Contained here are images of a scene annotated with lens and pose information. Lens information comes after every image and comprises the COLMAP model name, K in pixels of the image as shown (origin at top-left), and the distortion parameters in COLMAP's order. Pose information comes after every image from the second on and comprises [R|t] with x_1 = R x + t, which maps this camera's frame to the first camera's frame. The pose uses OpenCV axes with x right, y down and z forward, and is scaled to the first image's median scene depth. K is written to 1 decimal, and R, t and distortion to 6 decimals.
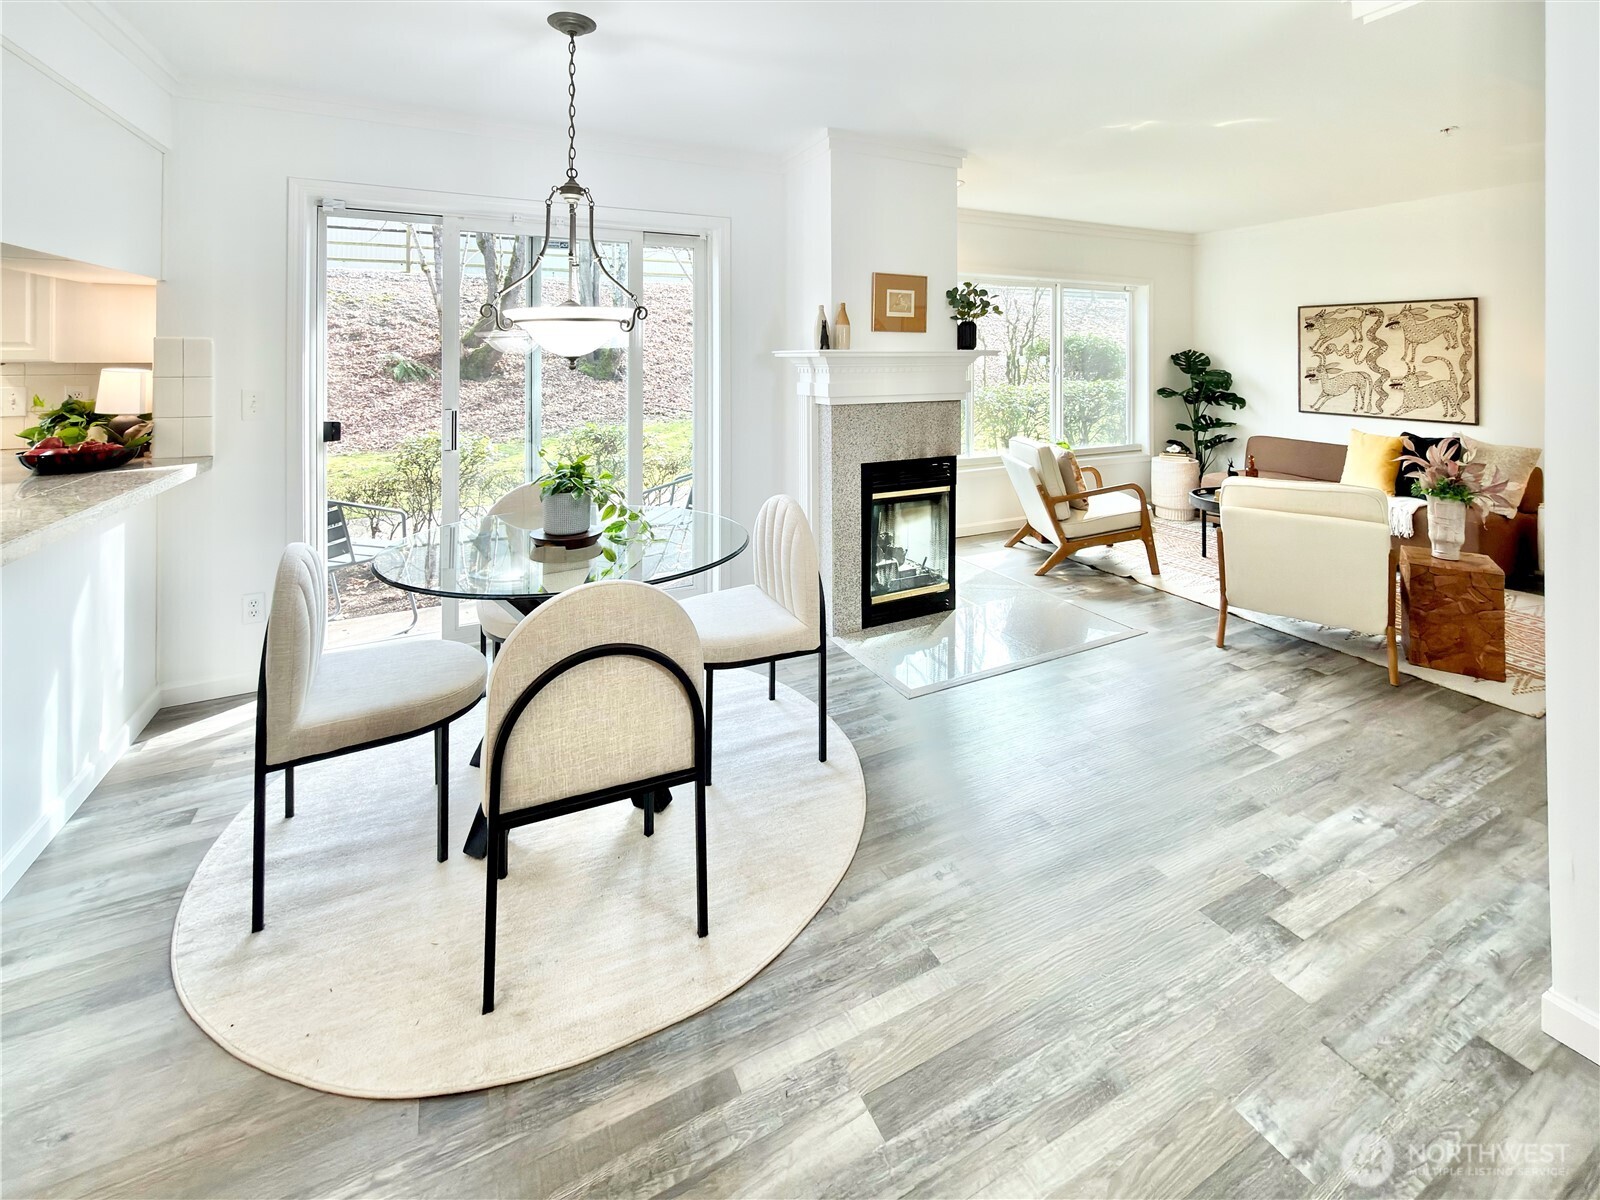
lens RADIAL K [[684.7, 0, 802.4], [0, 684.7, 353.5], [0, 0, 1]] dist [-0.000114, -0.000045]
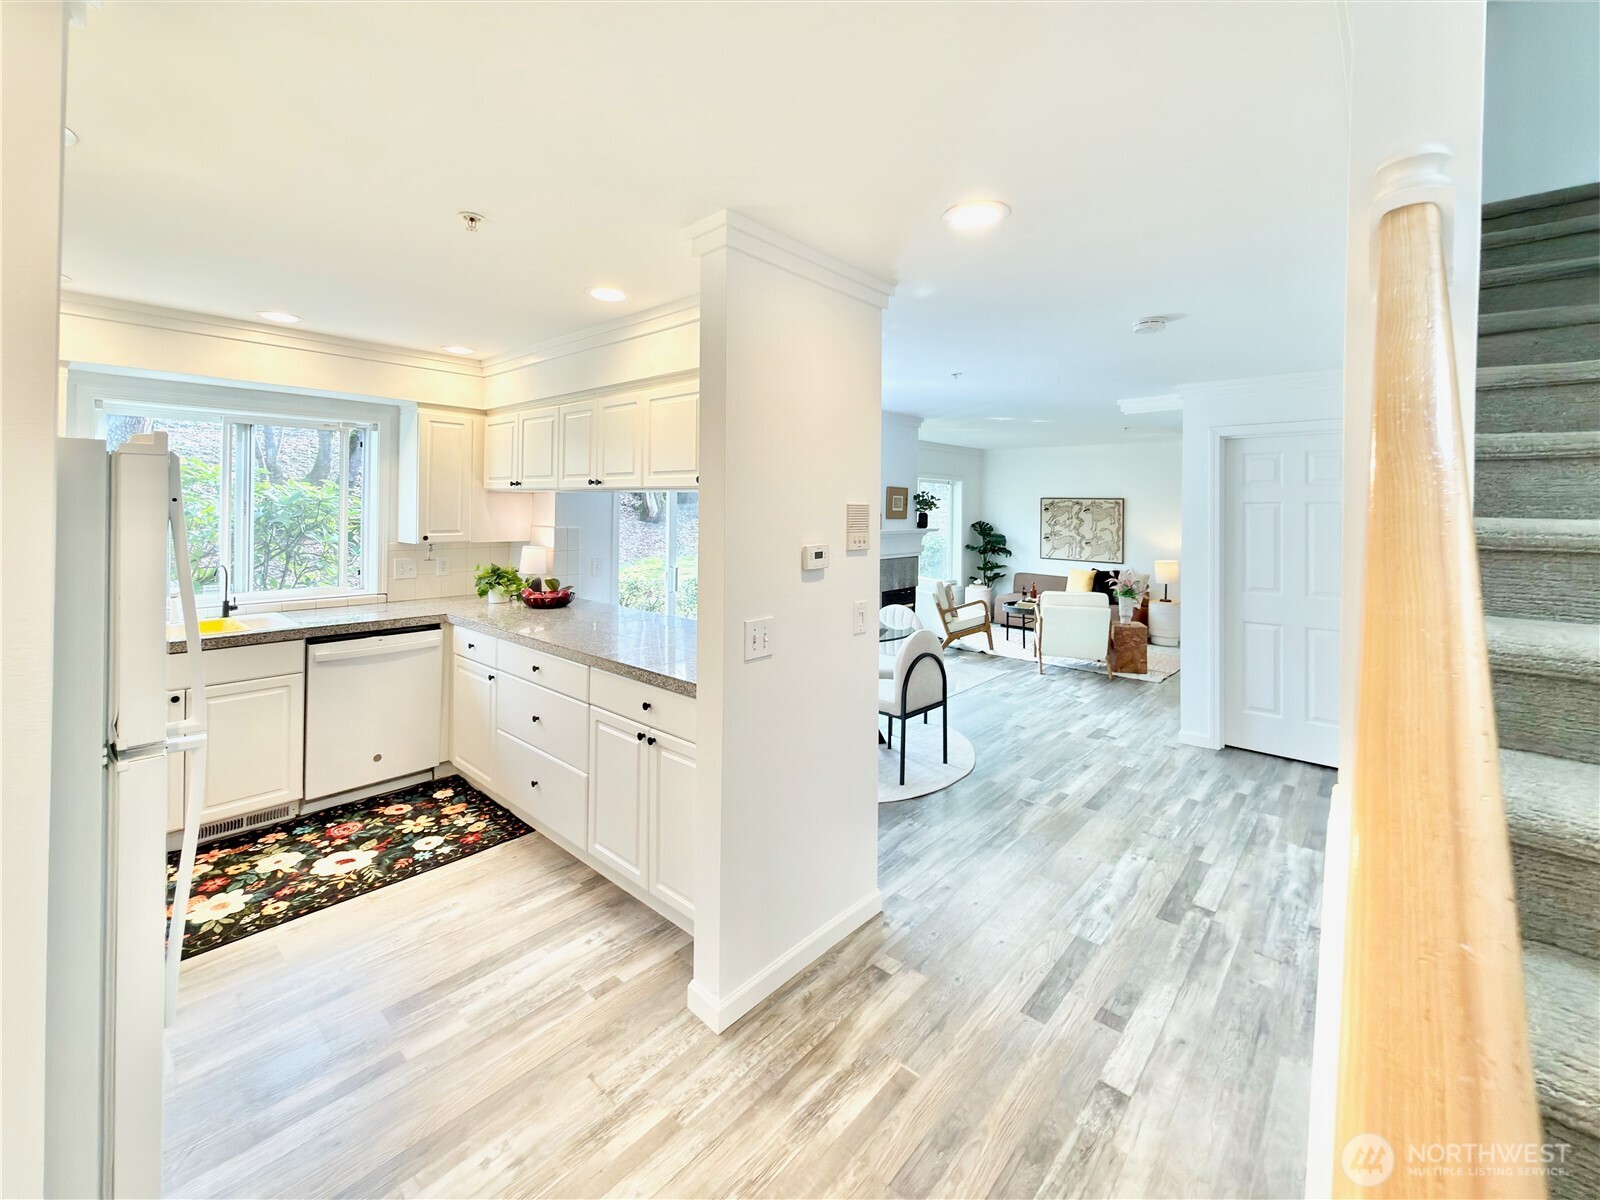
lens RADIAL K [[664.3, 0, 794.9], [0, 664.3, 506.6], [0, 0, 1]] dist [0.000921, 0.000022]
pose [[0.928767, 0.011840, 0.370474, -0.619108], [-0.012848, 0.999917, 0.000255, -0.049762], [-0.370441, -0.004997, 0.928843, -0.434846]]
